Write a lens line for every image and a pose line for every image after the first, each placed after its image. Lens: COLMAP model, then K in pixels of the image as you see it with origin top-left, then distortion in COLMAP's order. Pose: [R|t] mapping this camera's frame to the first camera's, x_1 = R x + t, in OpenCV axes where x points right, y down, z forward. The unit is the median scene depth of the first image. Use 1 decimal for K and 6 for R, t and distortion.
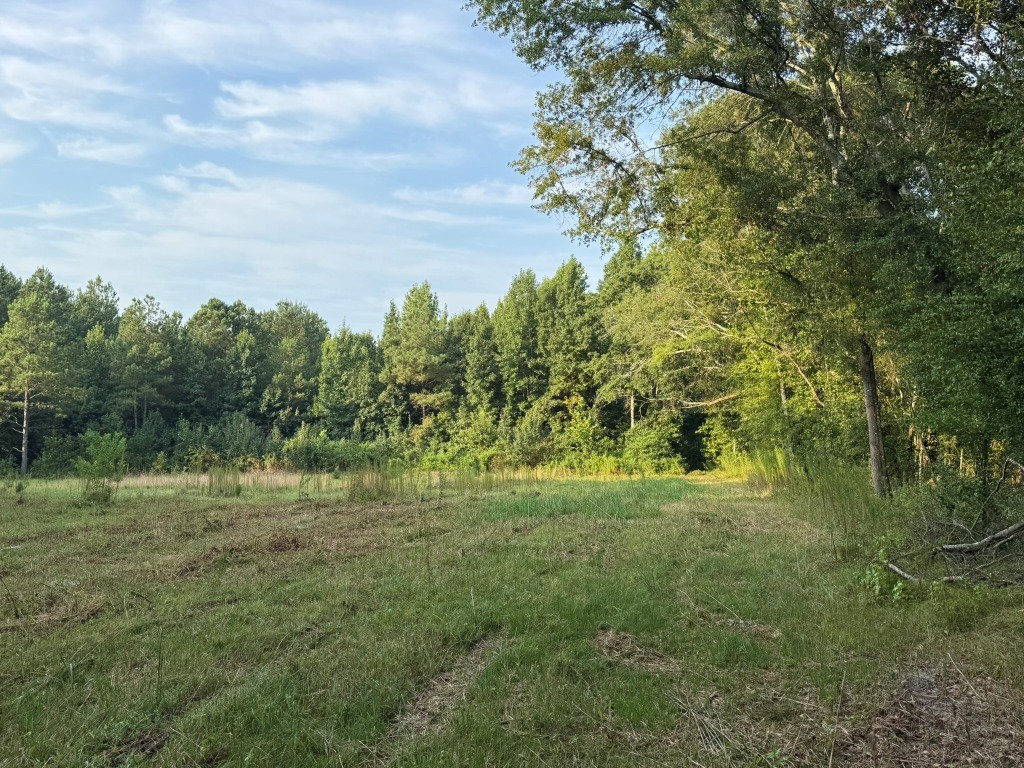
lens RADIAL K [[1027.9, 0, 508.4], [0, 1027.9, 376.7], [0, 0, 1]] dist [0.161112, 0.000000]
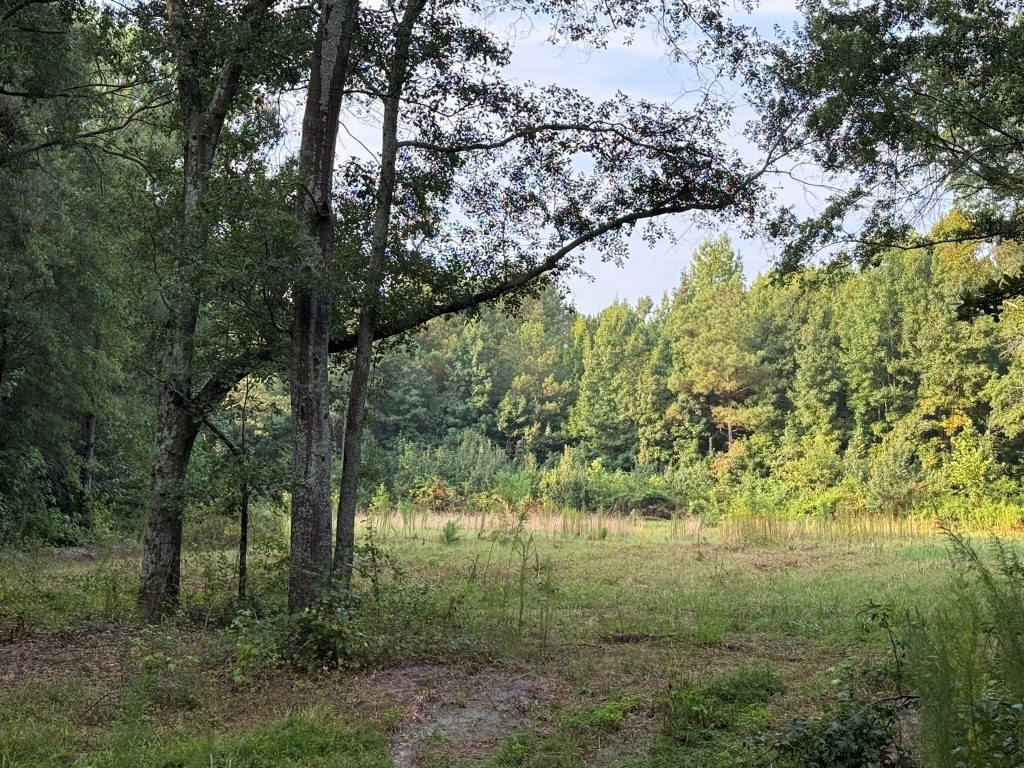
lens RADIAL K [[1968.4, 0, 514.1], [0, 1968.4, 386.1], [0, 0, 1]] dist [0.124269, 0.000000]
pose [[0.989515, 0.012025, -0.143930, -0.037290], [-0.008597, 0.999665, 0.024419, -0.029747], [0.144175, -0.022925, 0.989287, -0.340934]]
